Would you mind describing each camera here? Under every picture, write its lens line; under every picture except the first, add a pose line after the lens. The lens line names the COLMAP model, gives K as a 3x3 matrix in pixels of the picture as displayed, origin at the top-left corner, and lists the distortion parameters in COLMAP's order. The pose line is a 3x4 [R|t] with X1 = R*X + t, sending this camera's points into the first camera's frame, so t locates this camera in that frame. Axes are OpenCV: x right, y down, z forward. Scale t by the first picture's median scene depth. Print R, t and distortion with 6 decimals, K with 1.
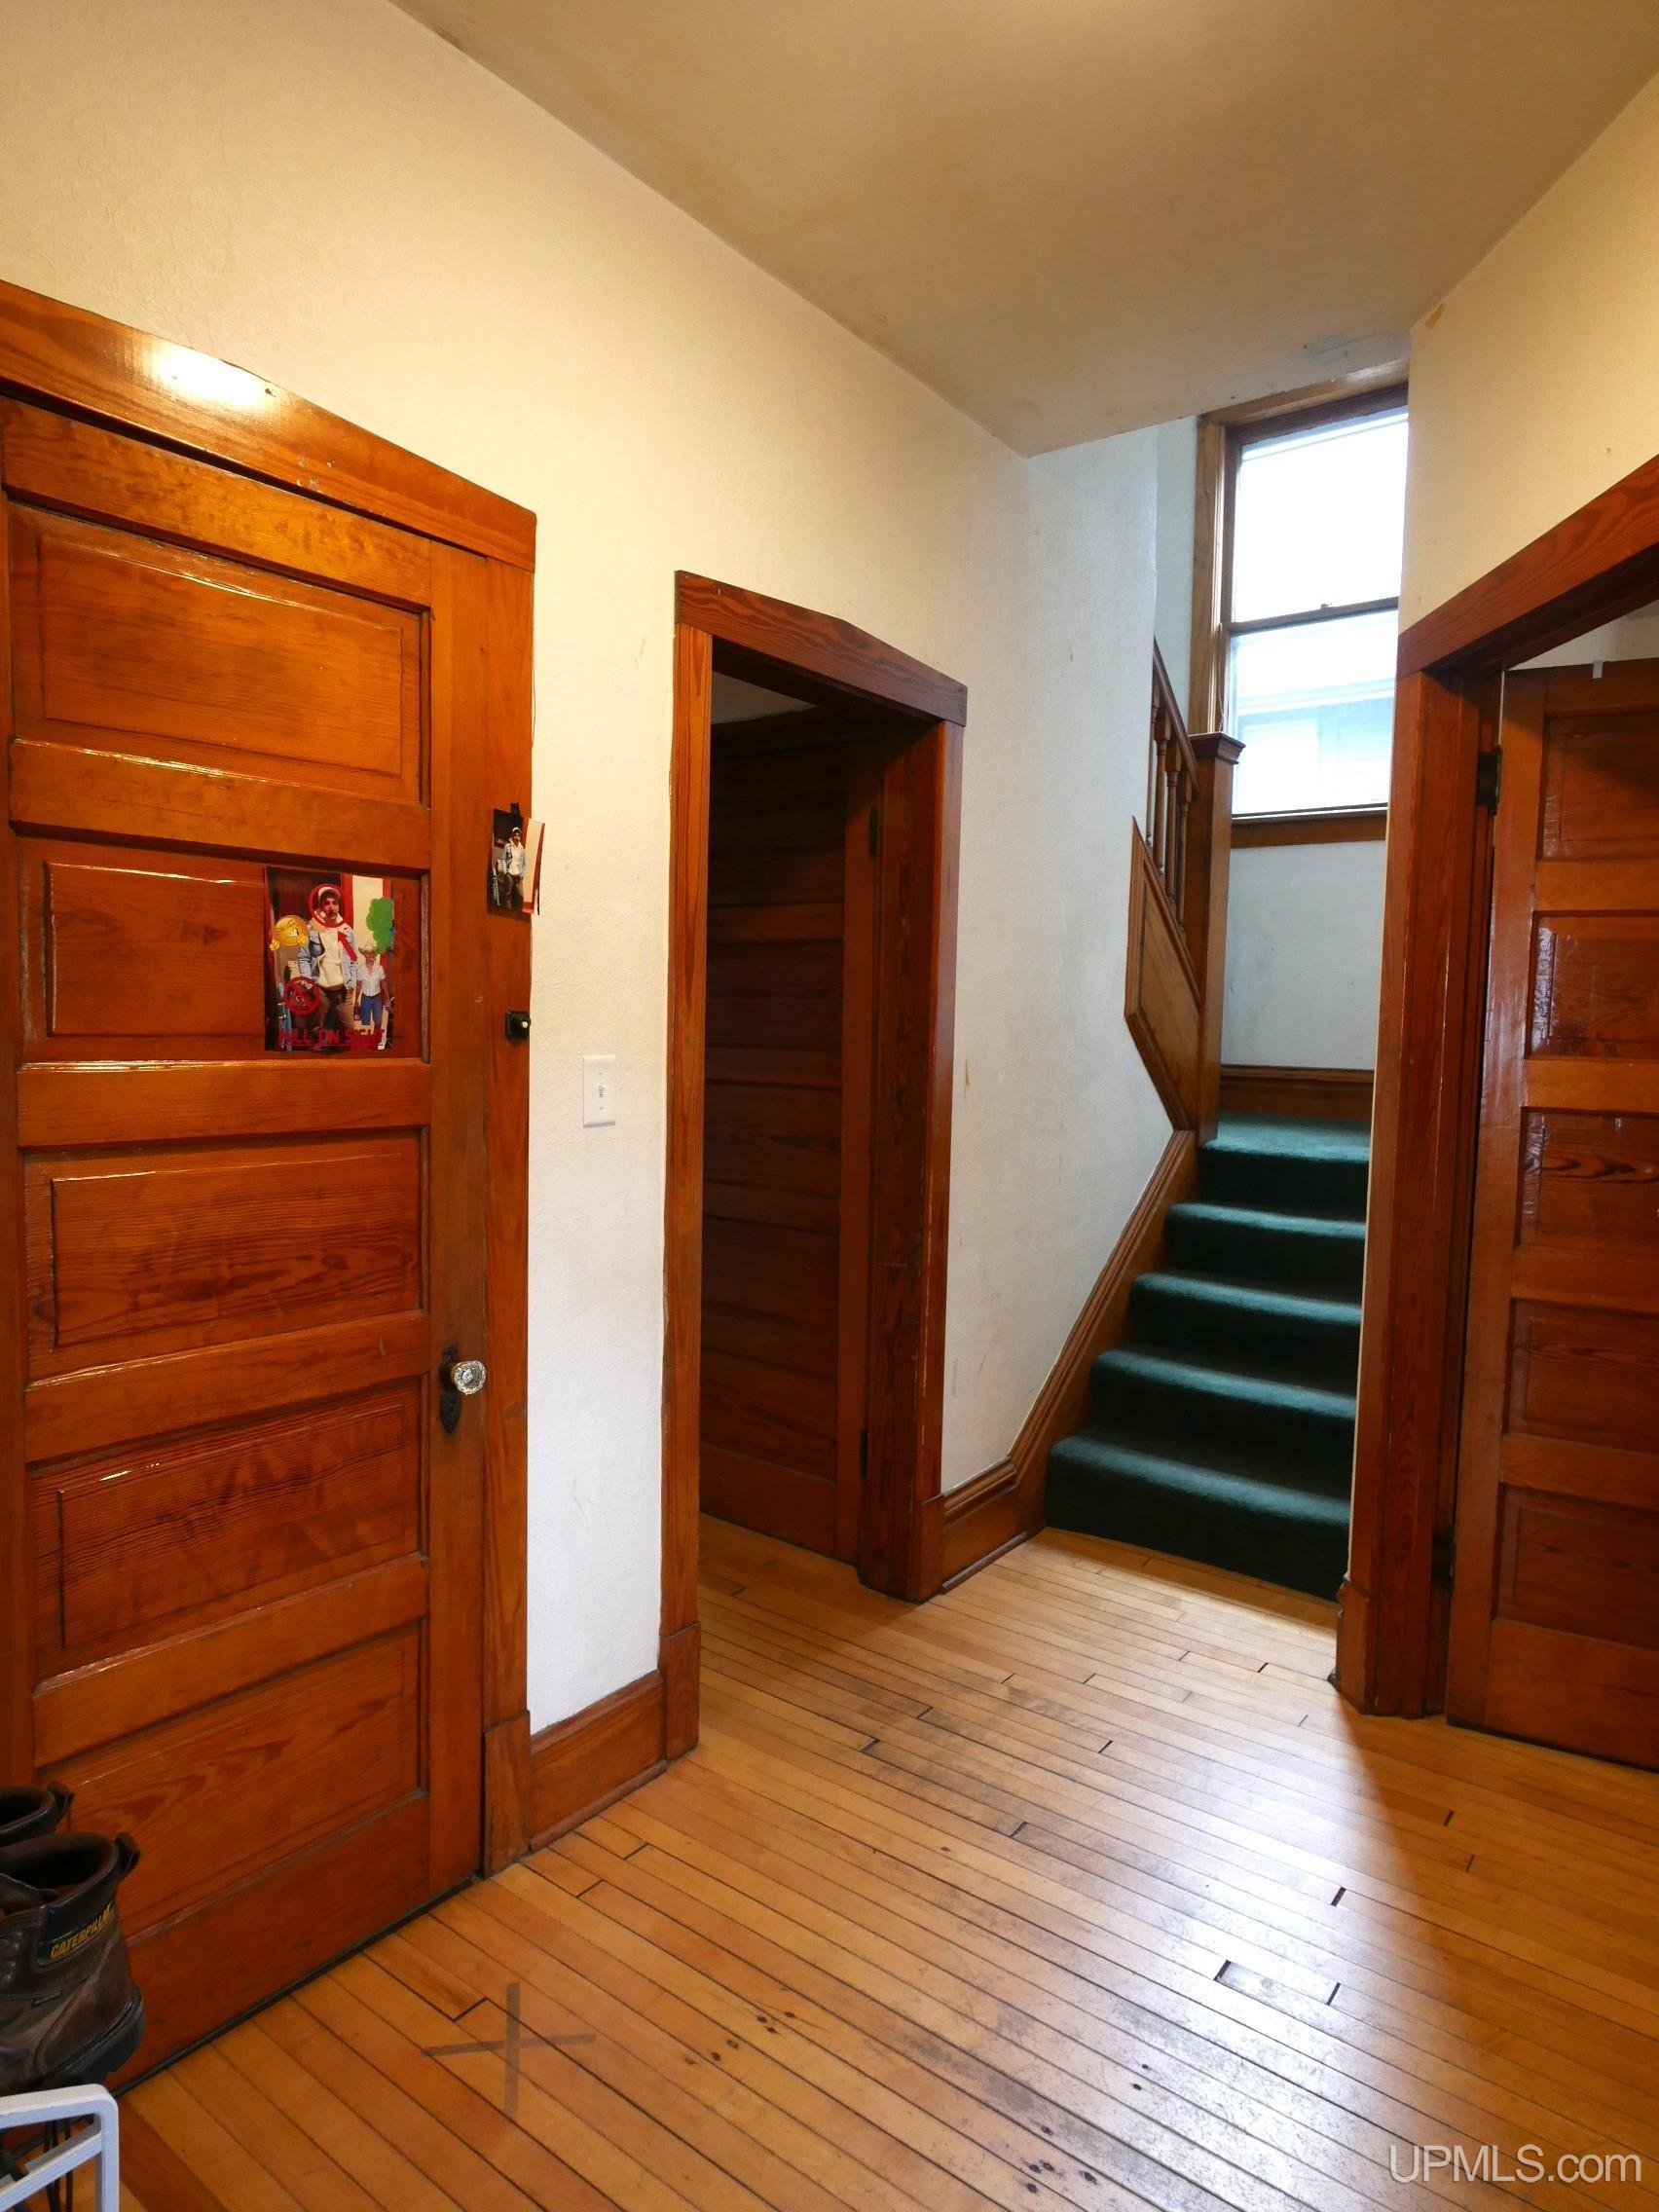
lens RADIAL K [[1287.6, 0, 833.5], [0, 1287.6, 1113.5], [0, 0, 1]] dist [0.003980, -0.002021]
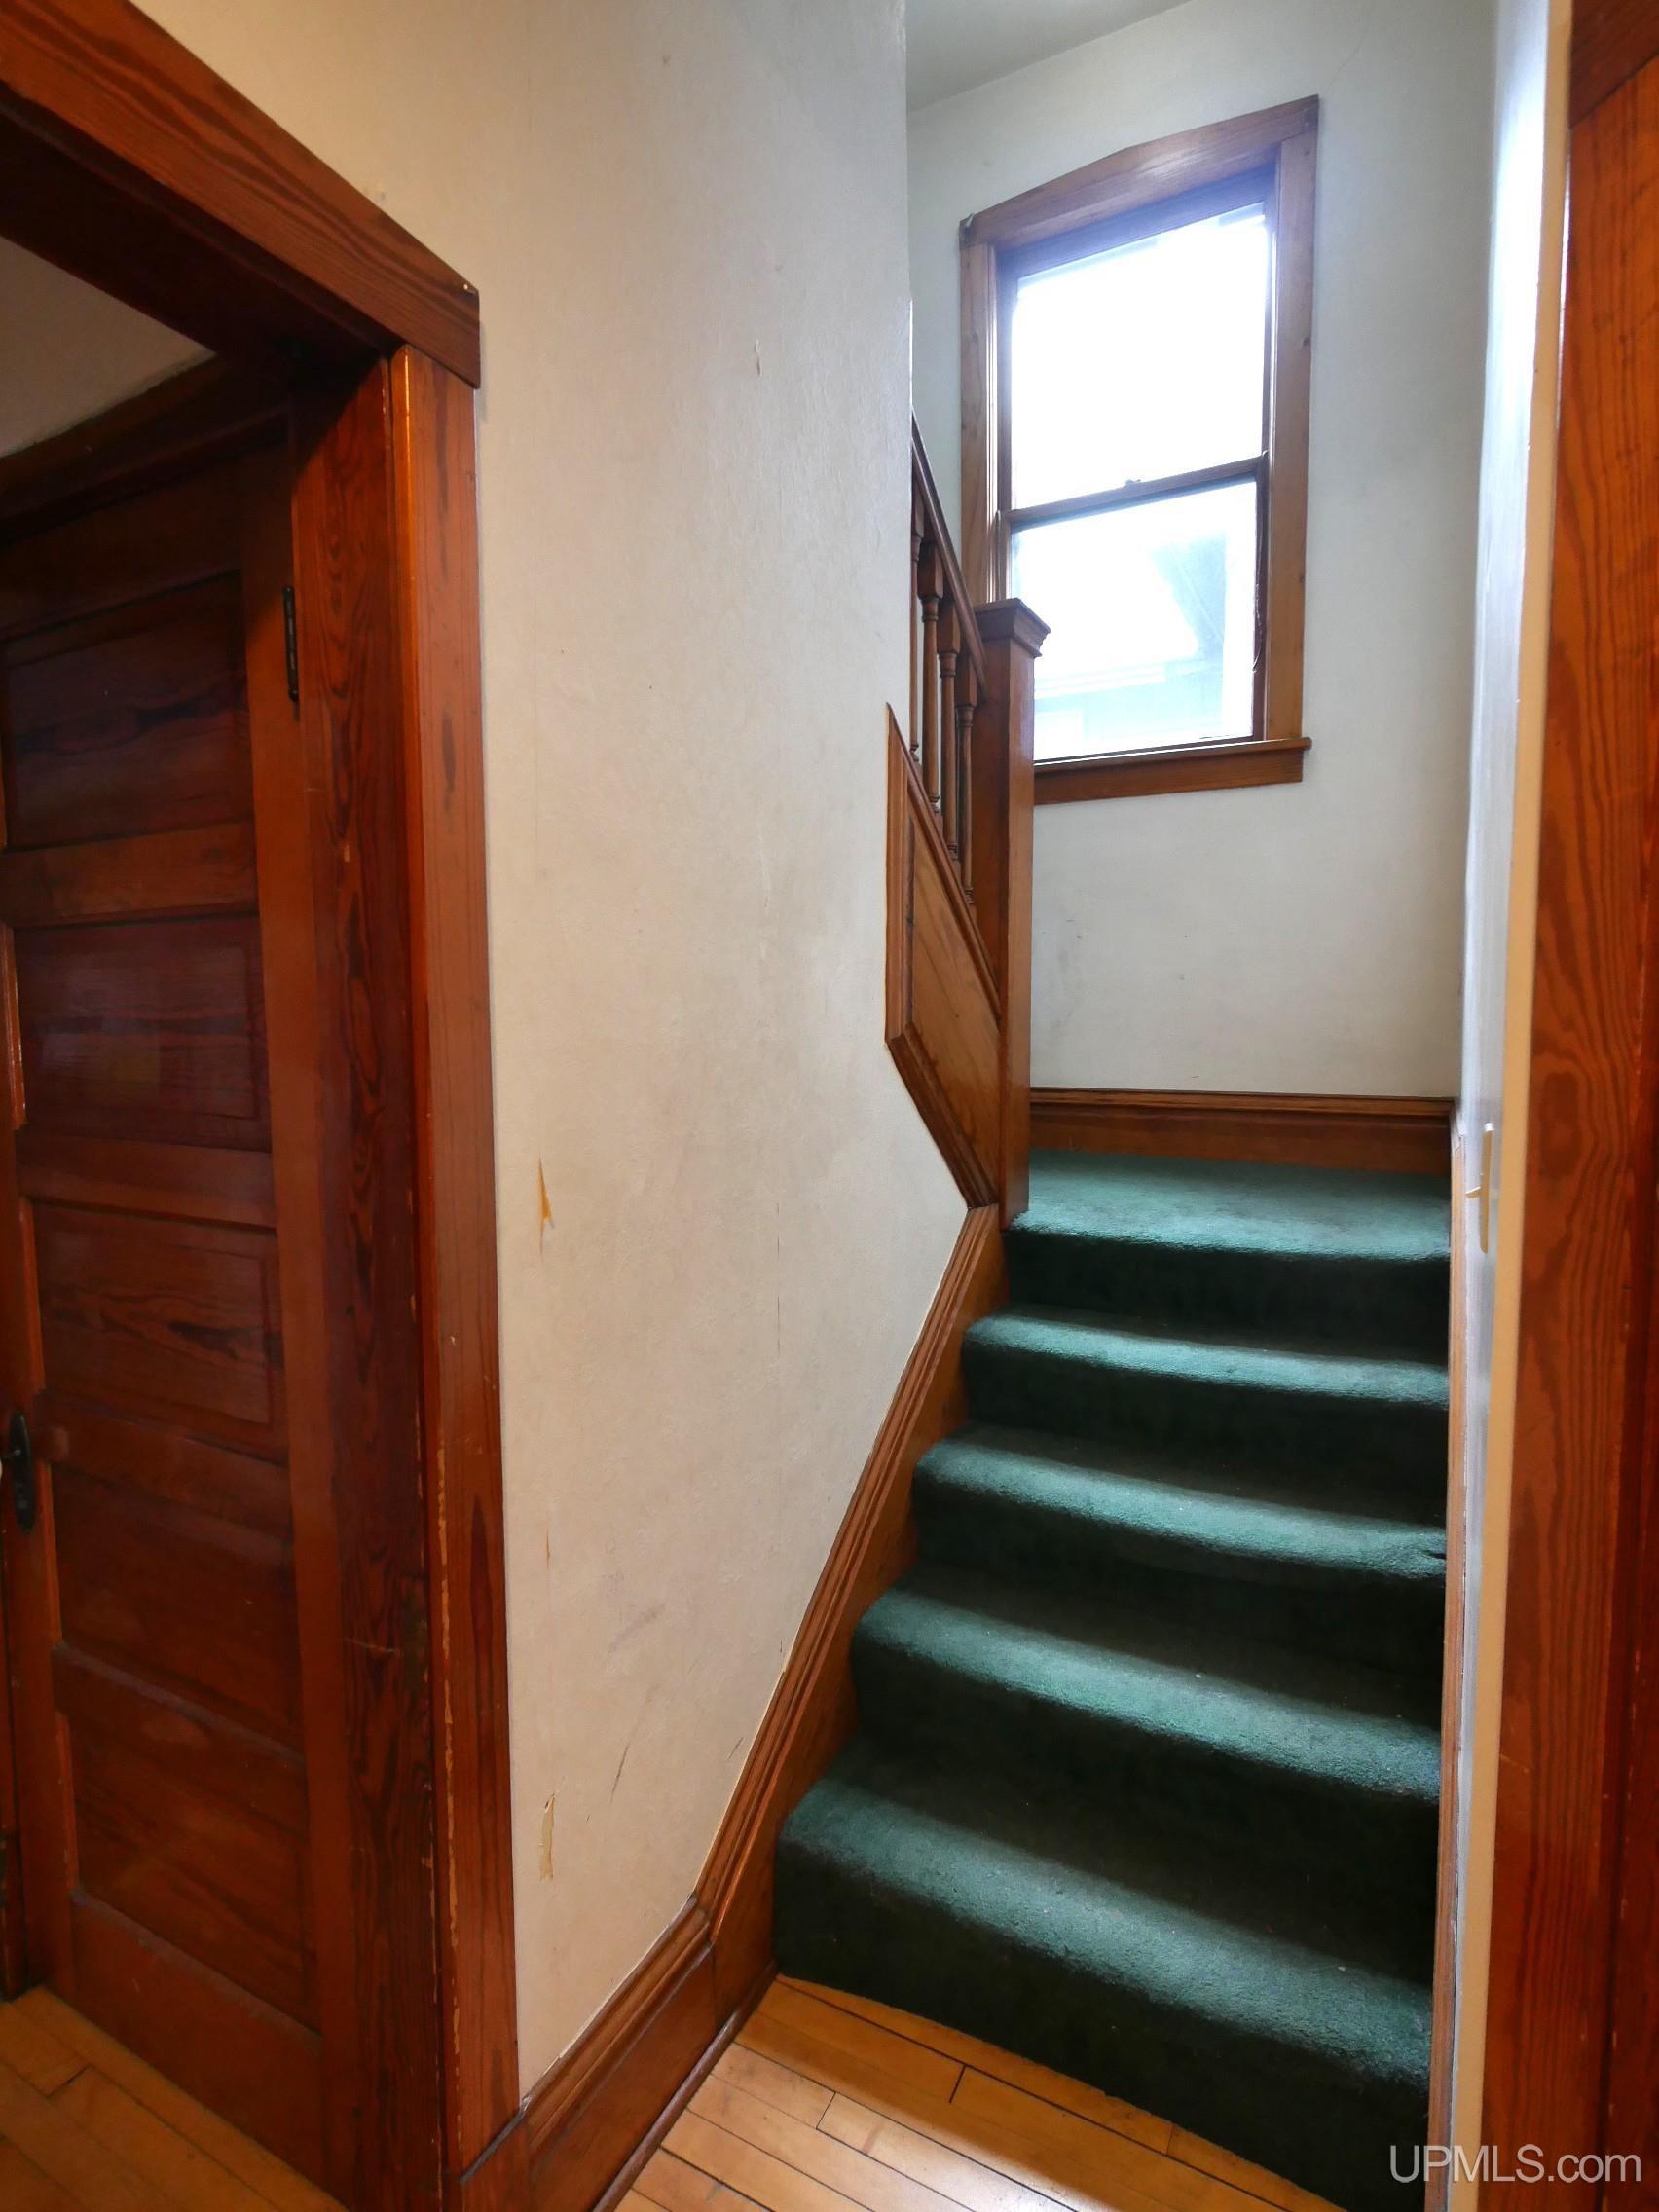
lens RADIAL K [[1166.3, 0, 829.1], [0, 1166.3, 1100.5], [0, 0, 1]] dist [-0.000599, 0.000430]
pose [[0.987184, -0.034668, 0.155774, 0.109011], [0.034940, 0.999389, 0.000992, -0.047038], [-0.155713, 0.004463, 0.987792, 0.446004]]
